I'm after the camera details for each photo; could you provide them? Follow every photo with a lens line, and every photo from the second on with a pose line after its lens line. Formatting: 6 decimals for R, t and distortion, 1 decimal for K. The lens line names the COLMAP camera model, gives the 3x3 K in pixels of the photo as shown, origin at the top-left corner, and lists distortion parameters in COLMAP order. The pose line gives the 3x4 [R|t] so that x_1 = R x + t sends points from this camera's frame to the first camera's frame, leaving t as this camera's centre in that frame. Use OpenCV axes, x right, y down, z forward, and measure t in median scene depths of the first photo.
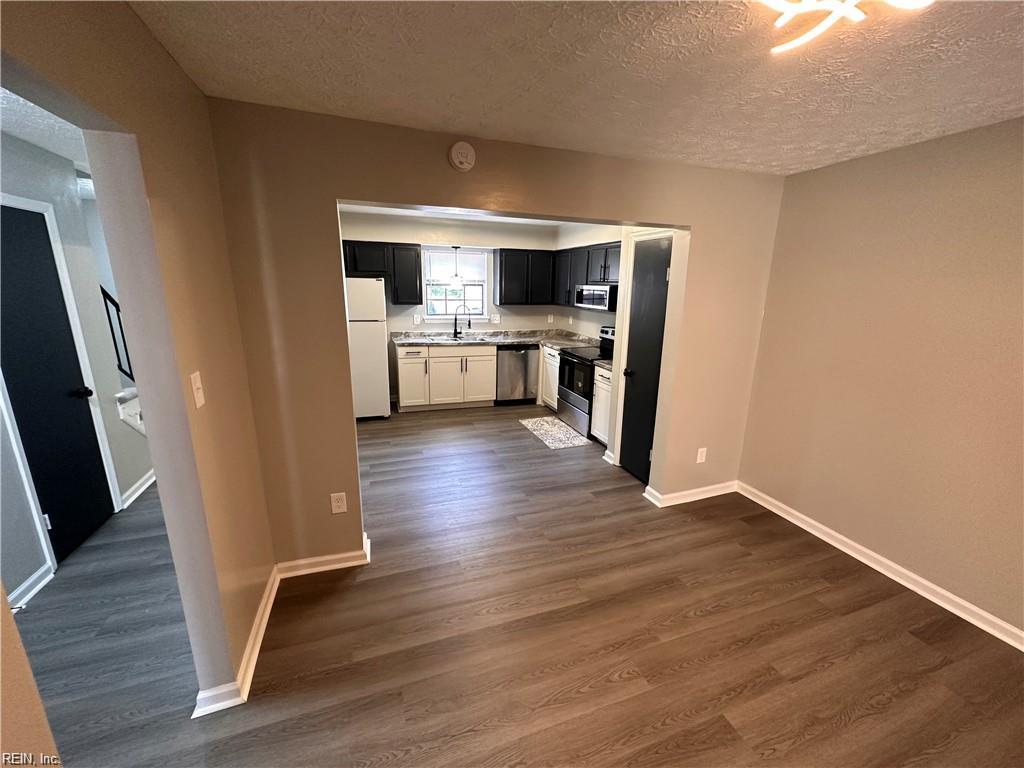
lens RADIAL K [[409.0, 0, 514.1], [0, 409.0, 386.0], [0, 0, 1]] dist [-0.003595, 0.000772]
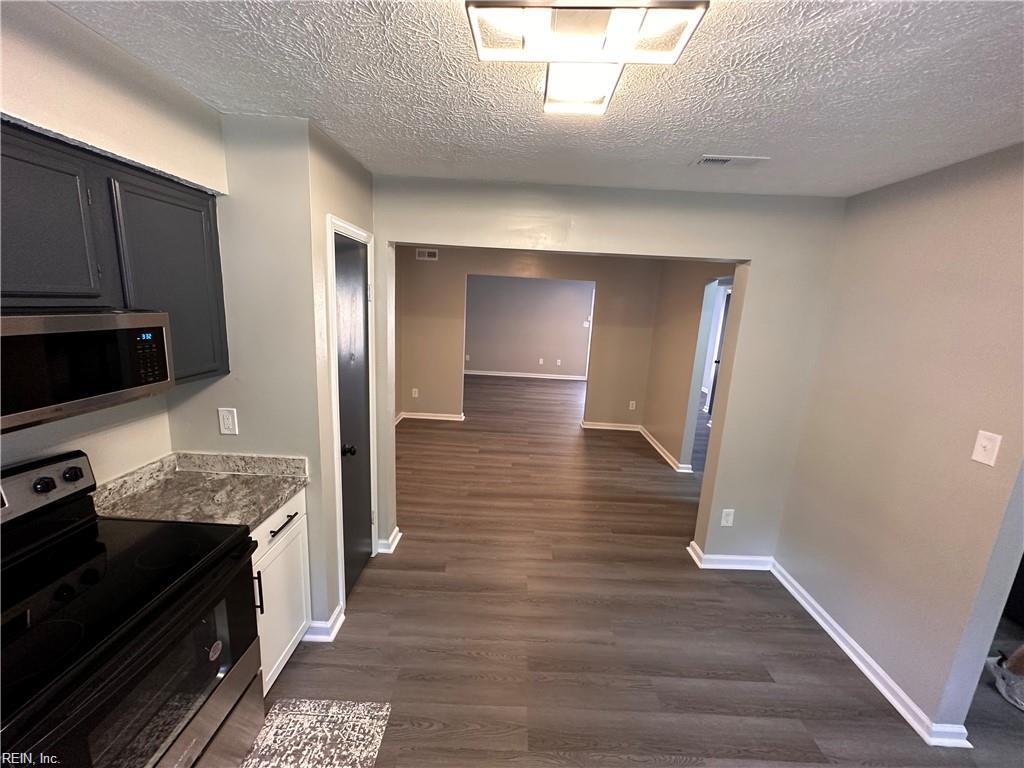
lens RADIAL K [[409.0, 0, 513.5], [0, 409.0, 383.9], [0, 0, 1]] dist [-0.003595, 0.000772]
pose [[-0.936443, -0.132295, 0.324920, -0.096944], [0.019265, 0.905383, 0.424159, -0.265459], [-0.350291, 0.403461, -0.845290, 0.984486]]
